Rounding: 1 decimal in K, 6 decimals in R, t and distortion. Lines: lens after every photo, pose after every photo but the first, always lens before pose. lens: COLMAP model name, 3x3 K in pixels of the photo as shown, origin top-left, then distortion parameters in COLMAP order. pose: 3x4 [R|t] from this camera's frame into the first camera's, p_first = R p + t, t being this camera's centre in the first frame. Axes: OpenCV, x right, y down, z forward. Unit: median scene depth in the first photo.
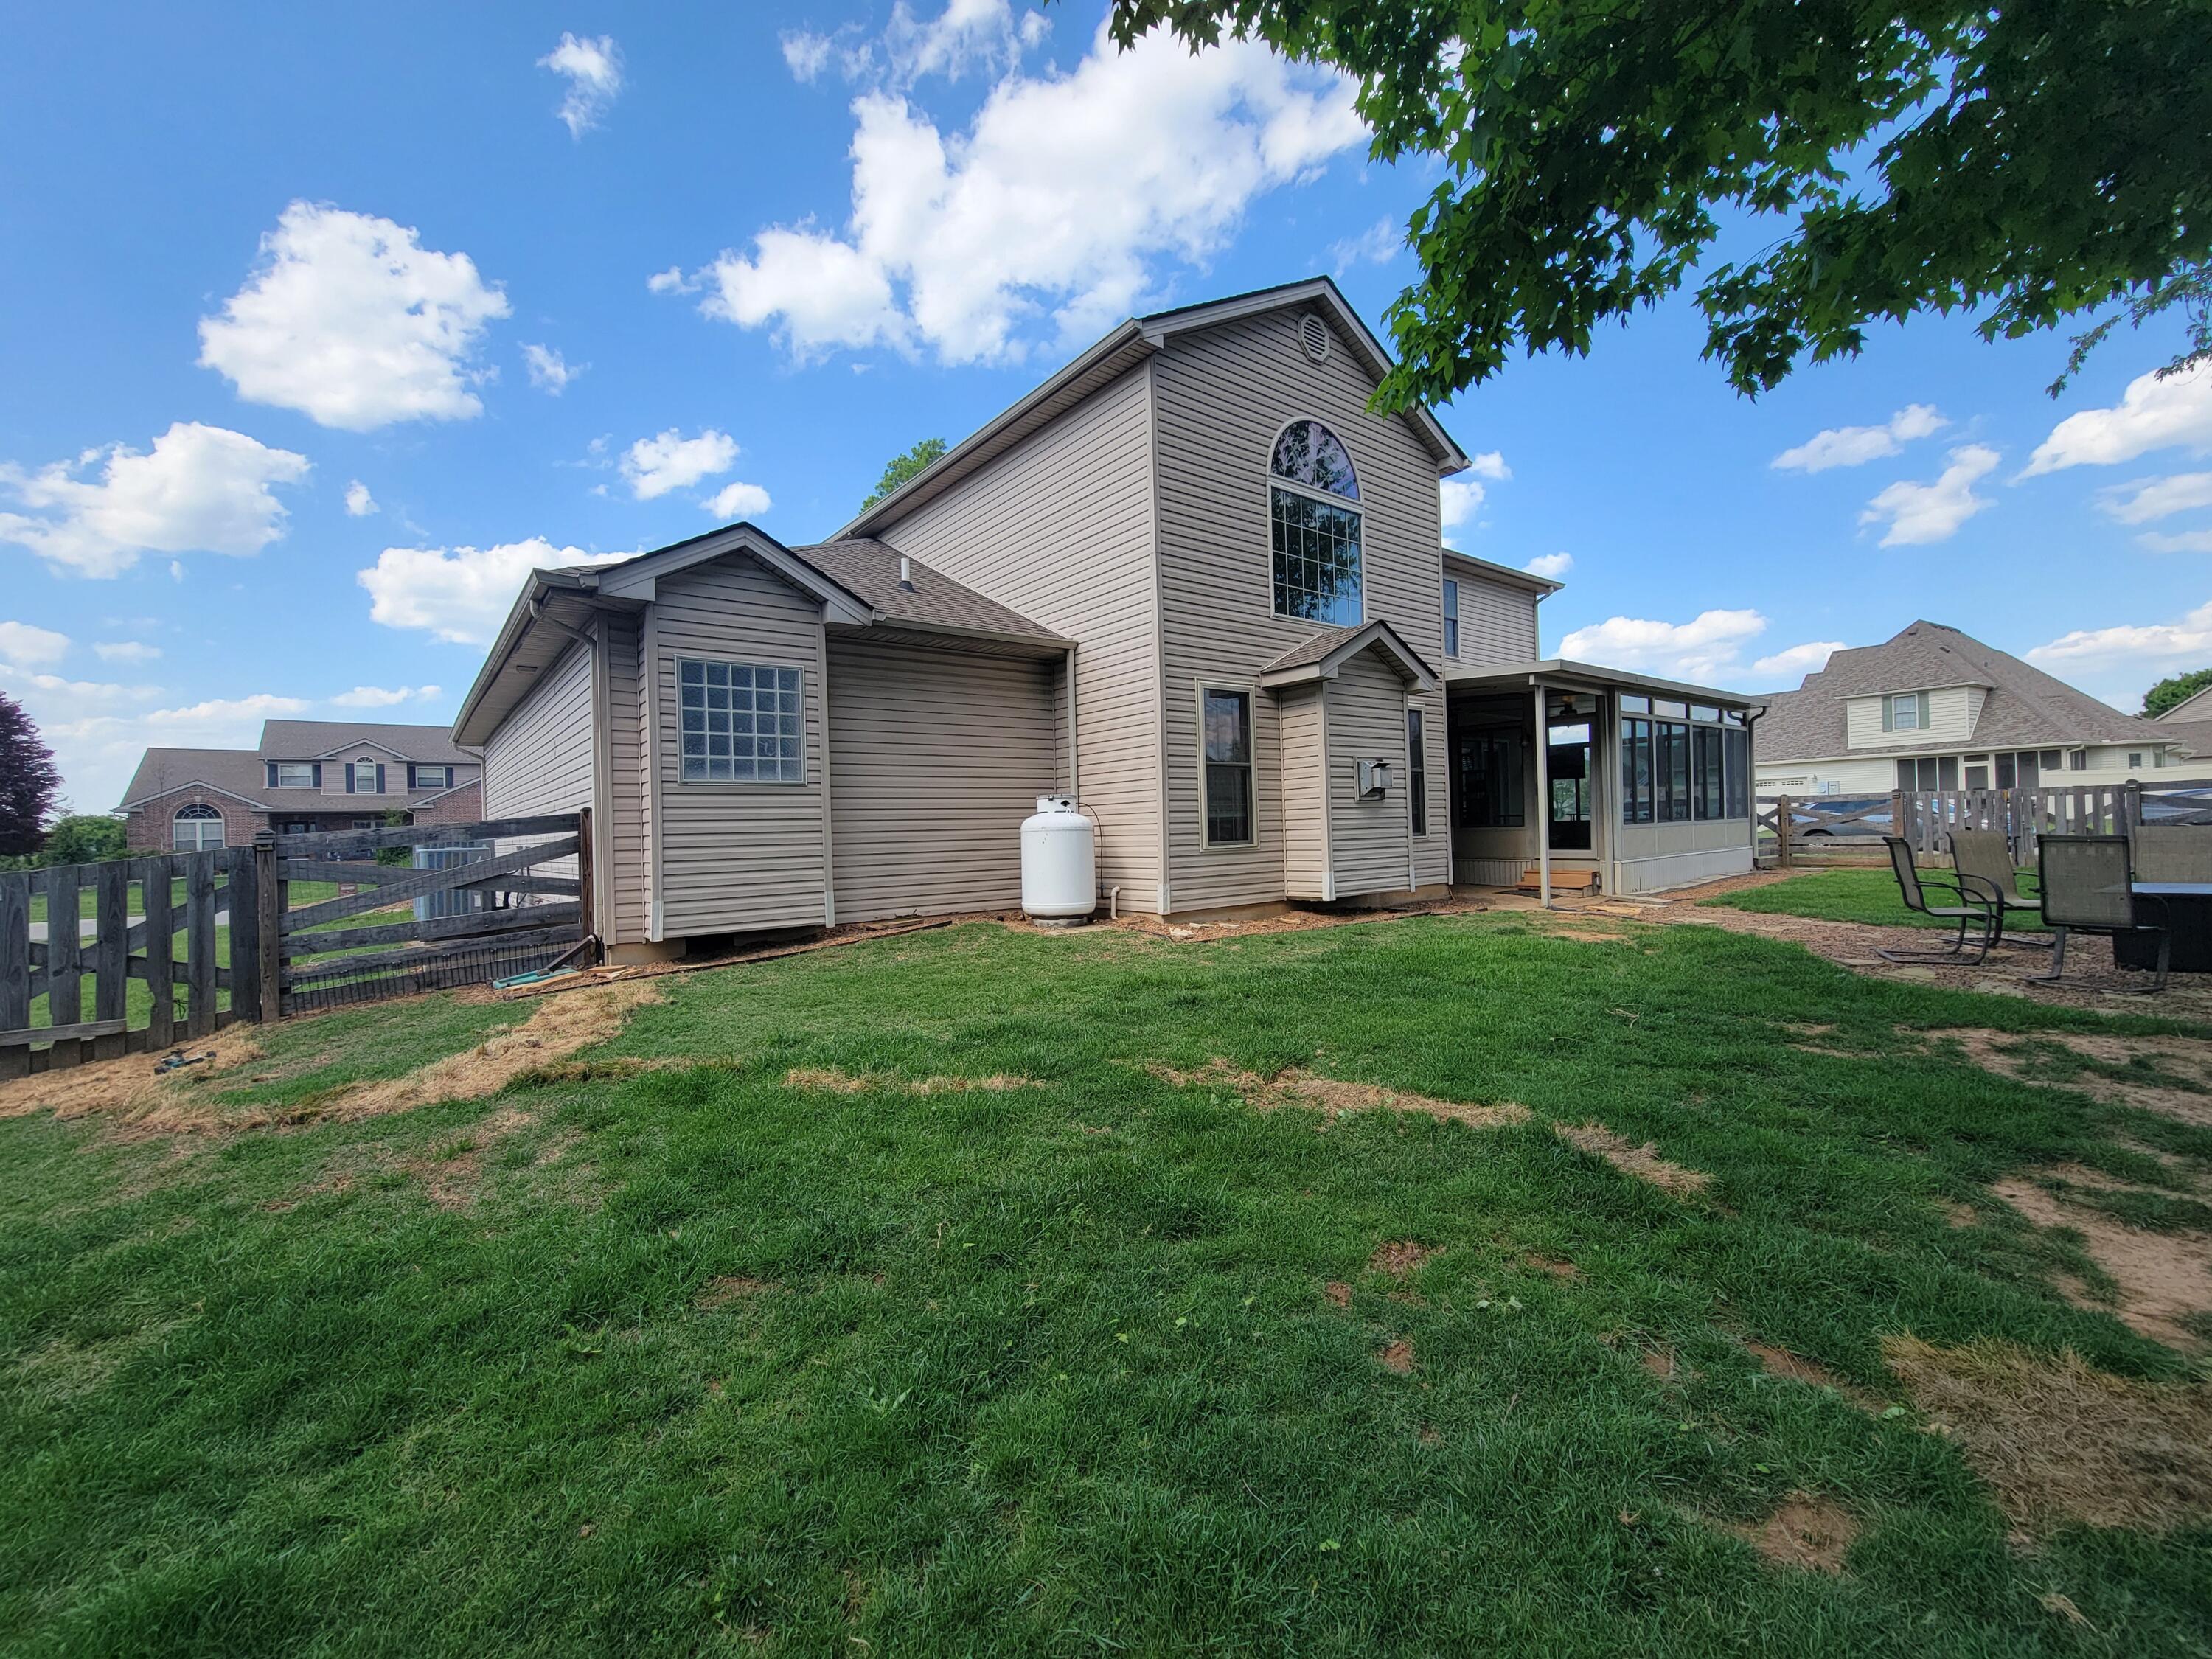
lens RADIAL K [[902.7, 0, 1091.8], [0, 902.7, 830.2], [0, 0, 1]] dist [0.000387, 0.000030]
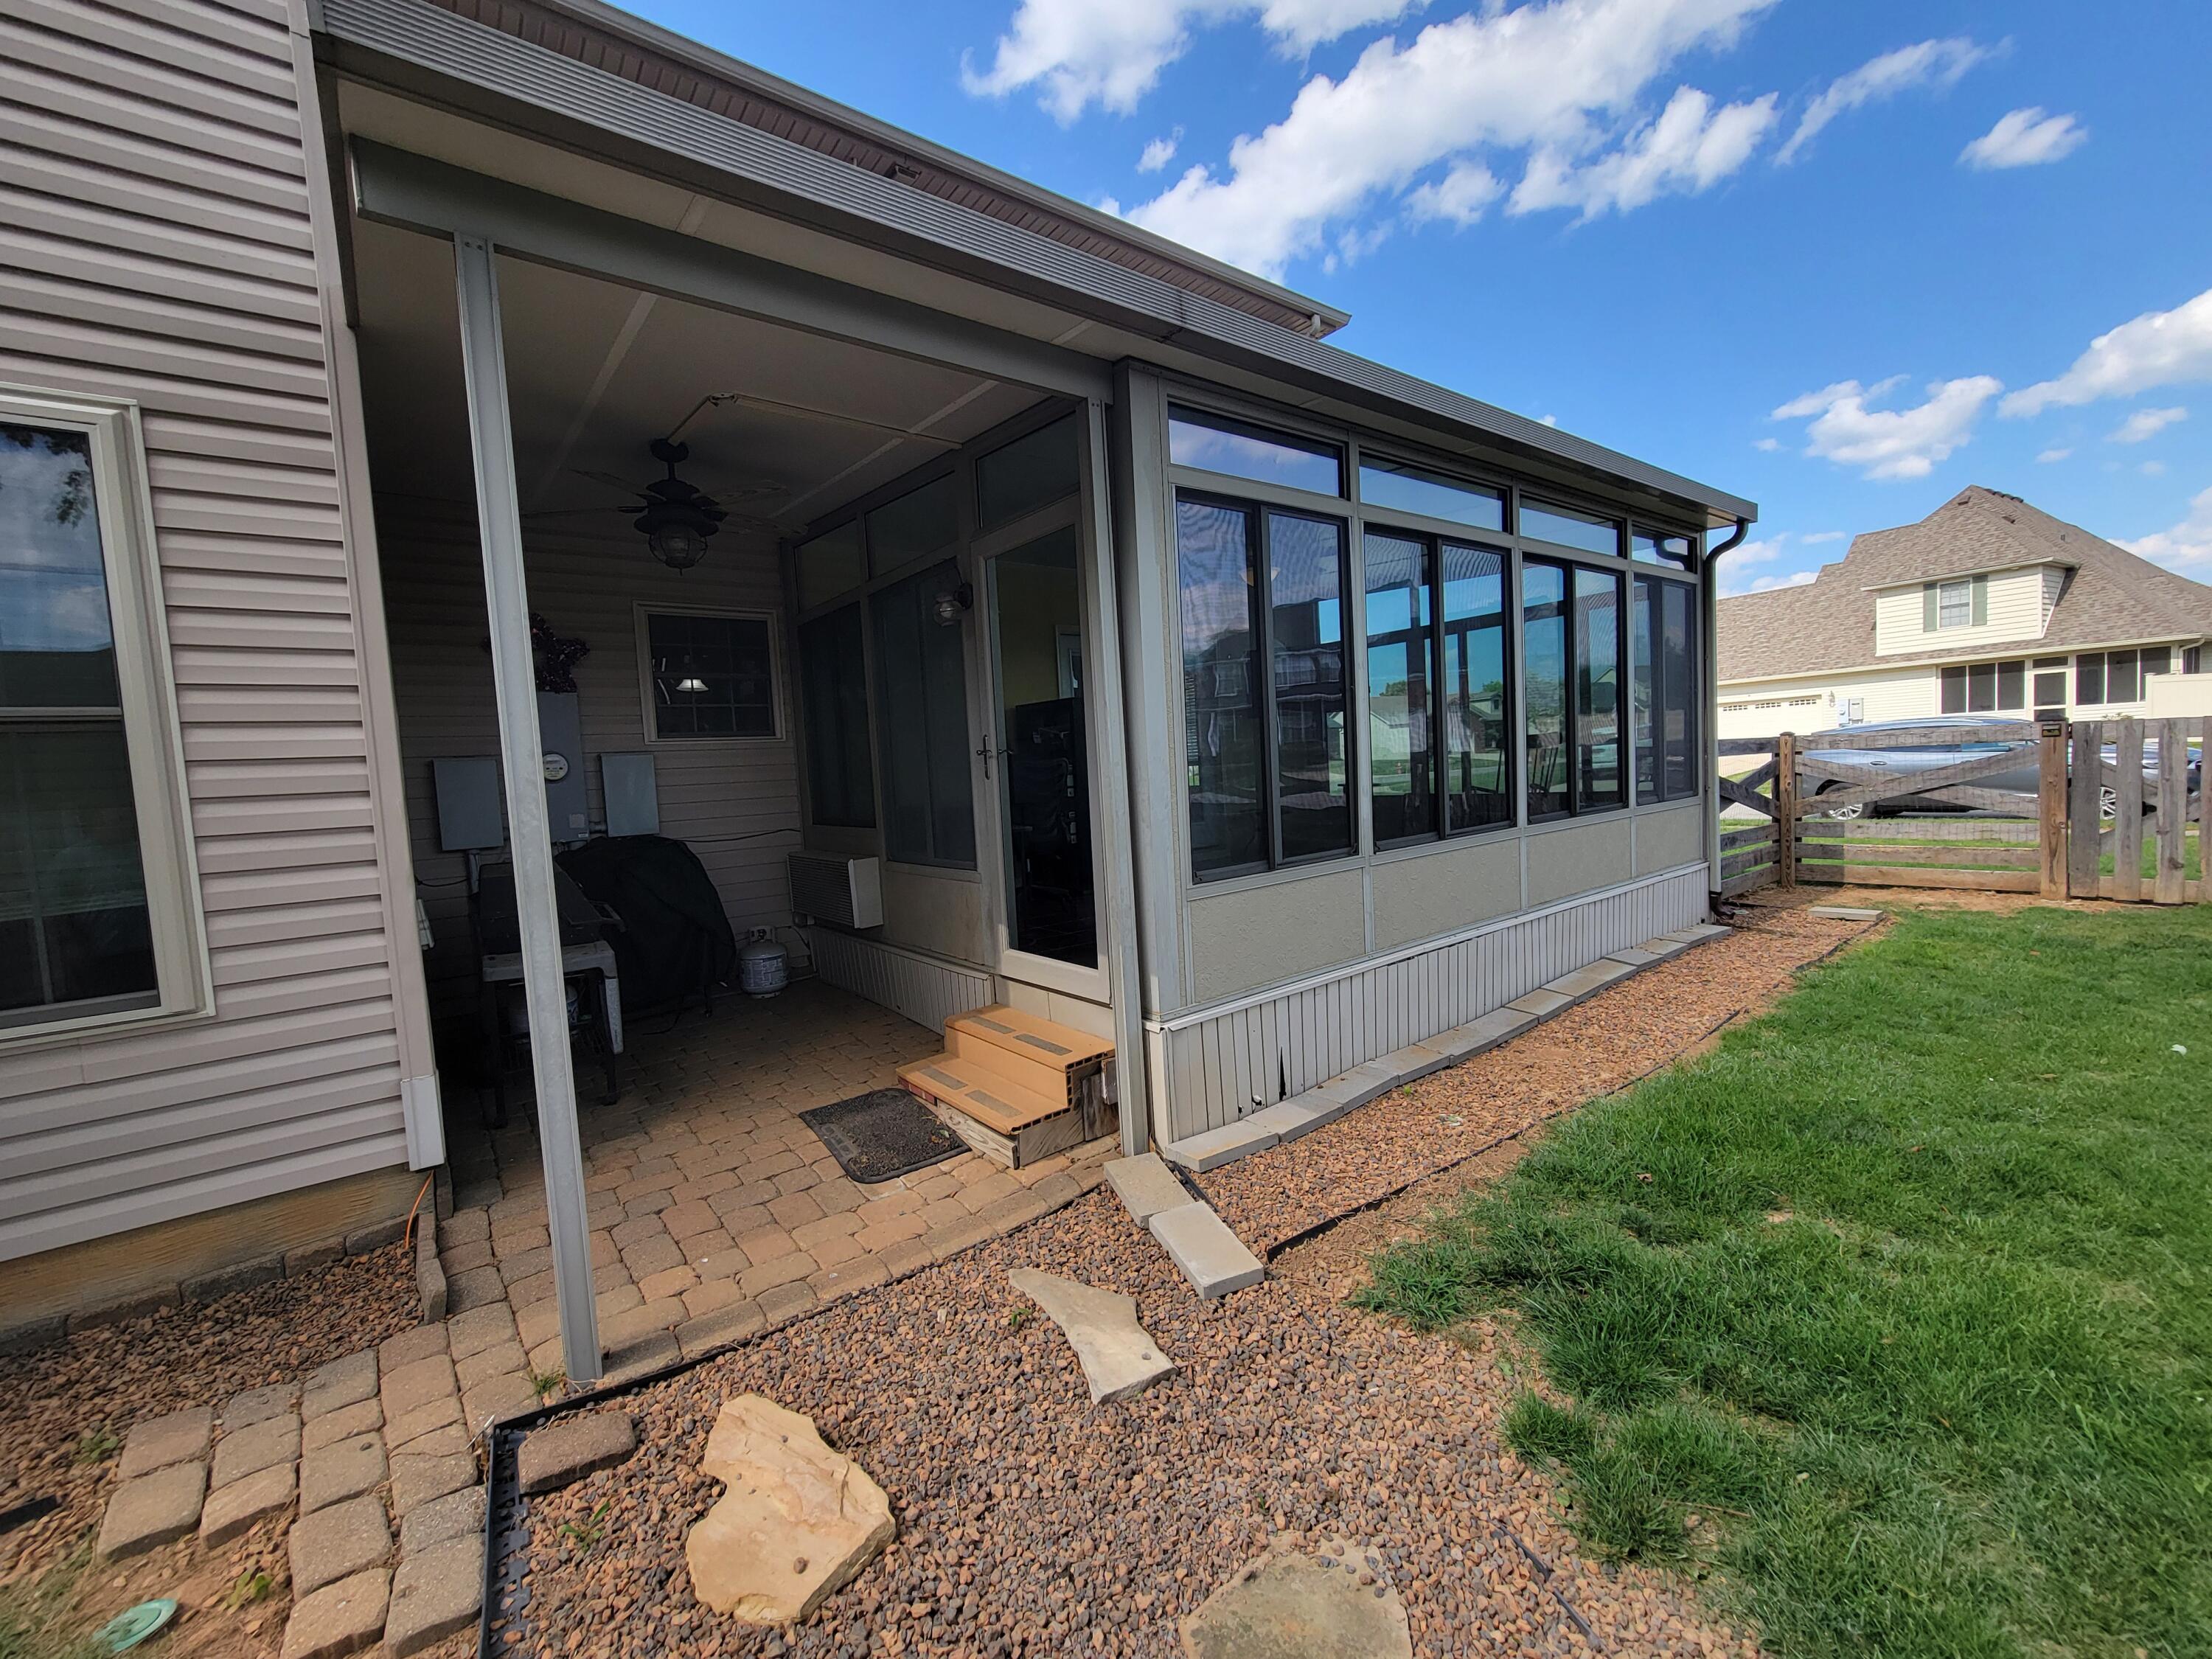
lens RADIAL K [[902.7, 0, 1110.2], [0, 902.7, 826.2], [0, 0, 1]] dist [0.000387, 0.000030]
pose [[0.999500, -0.031109, 0.005670, 0.202253], [0.030710, 0.997694, 0.060527, -0.014505], [-0.007539, -0.060323, 0.998150, 0.261323]]
